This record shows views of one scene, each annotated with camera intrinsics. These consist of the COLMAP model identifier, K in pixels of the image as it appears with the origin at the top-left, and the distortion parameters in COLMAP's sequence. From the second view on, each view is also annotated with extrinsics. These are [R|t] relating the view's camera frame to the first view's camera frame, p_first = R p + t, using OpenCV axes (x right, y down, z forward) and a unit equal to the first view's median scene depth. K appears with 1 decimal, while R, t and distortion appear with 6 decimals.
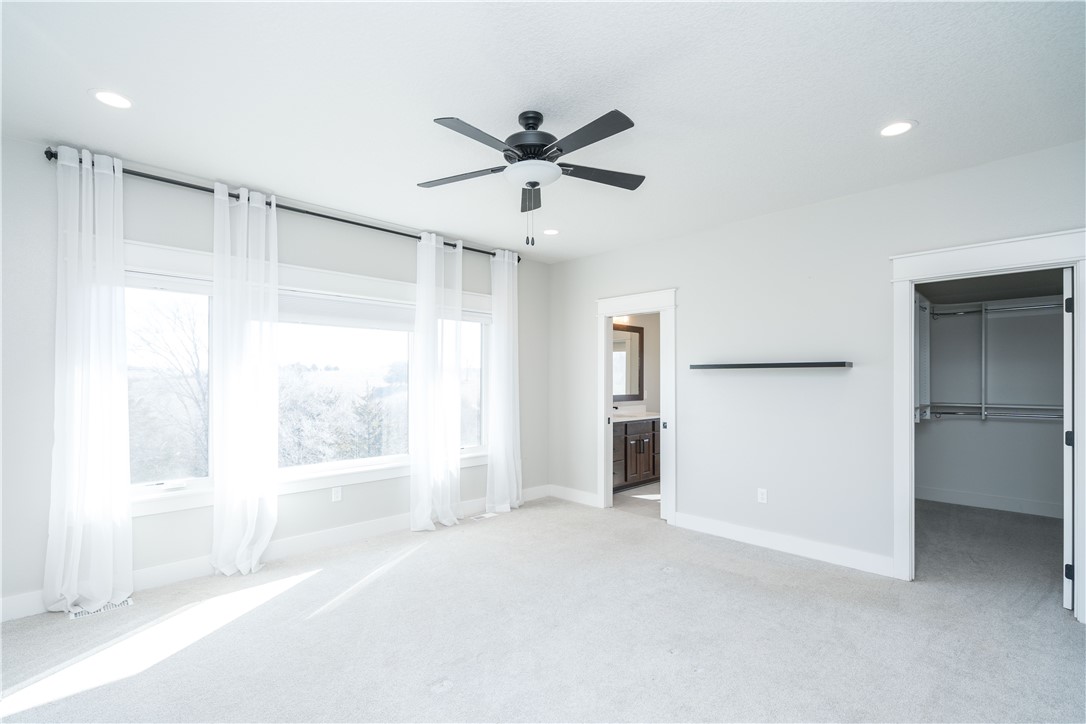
lens RADIAL K [[501.1, 0, 557.2], [0, 501.1, 382.0], [0, 0, 1]] dist [-0.001915, -0.000273]
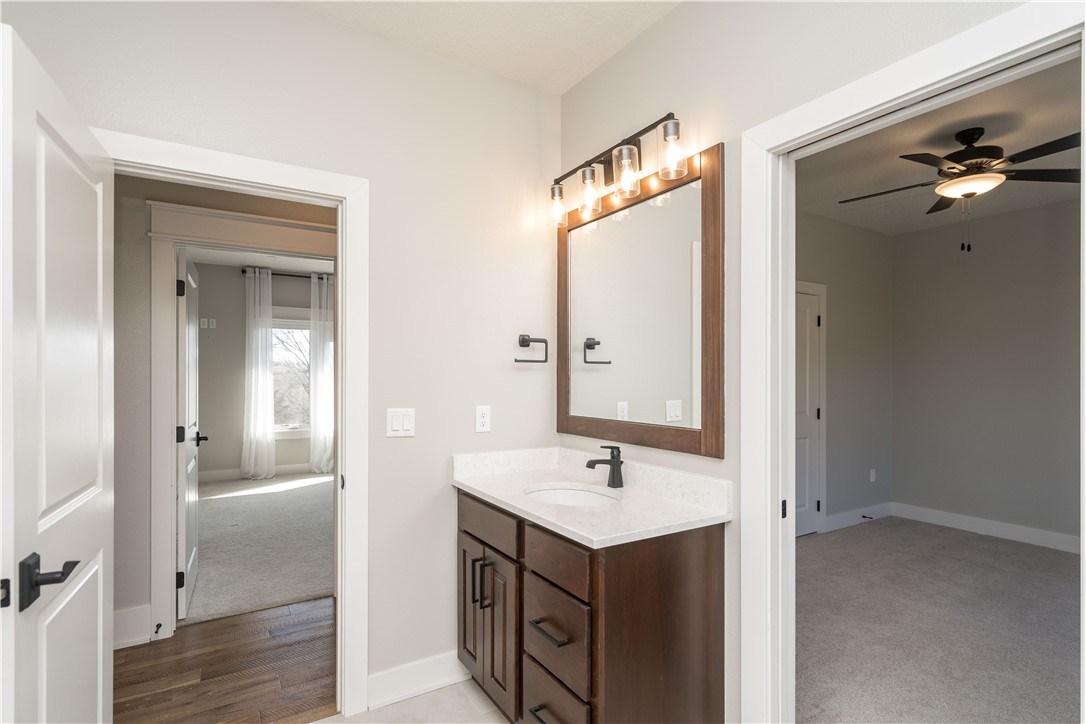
lens RADIAL K [[523.5, 0, 541.1], [0, 523.5, 369.5], [0, 0, 1]] dist [0.003658, 0.000970]
pose [[0.974485, -0.005754, -0.224378, 0.677219], [0.003825, 0.999952, -0.009033, 0.001973], [0.224419, 0.007944, 0.974460, -0.827607]]
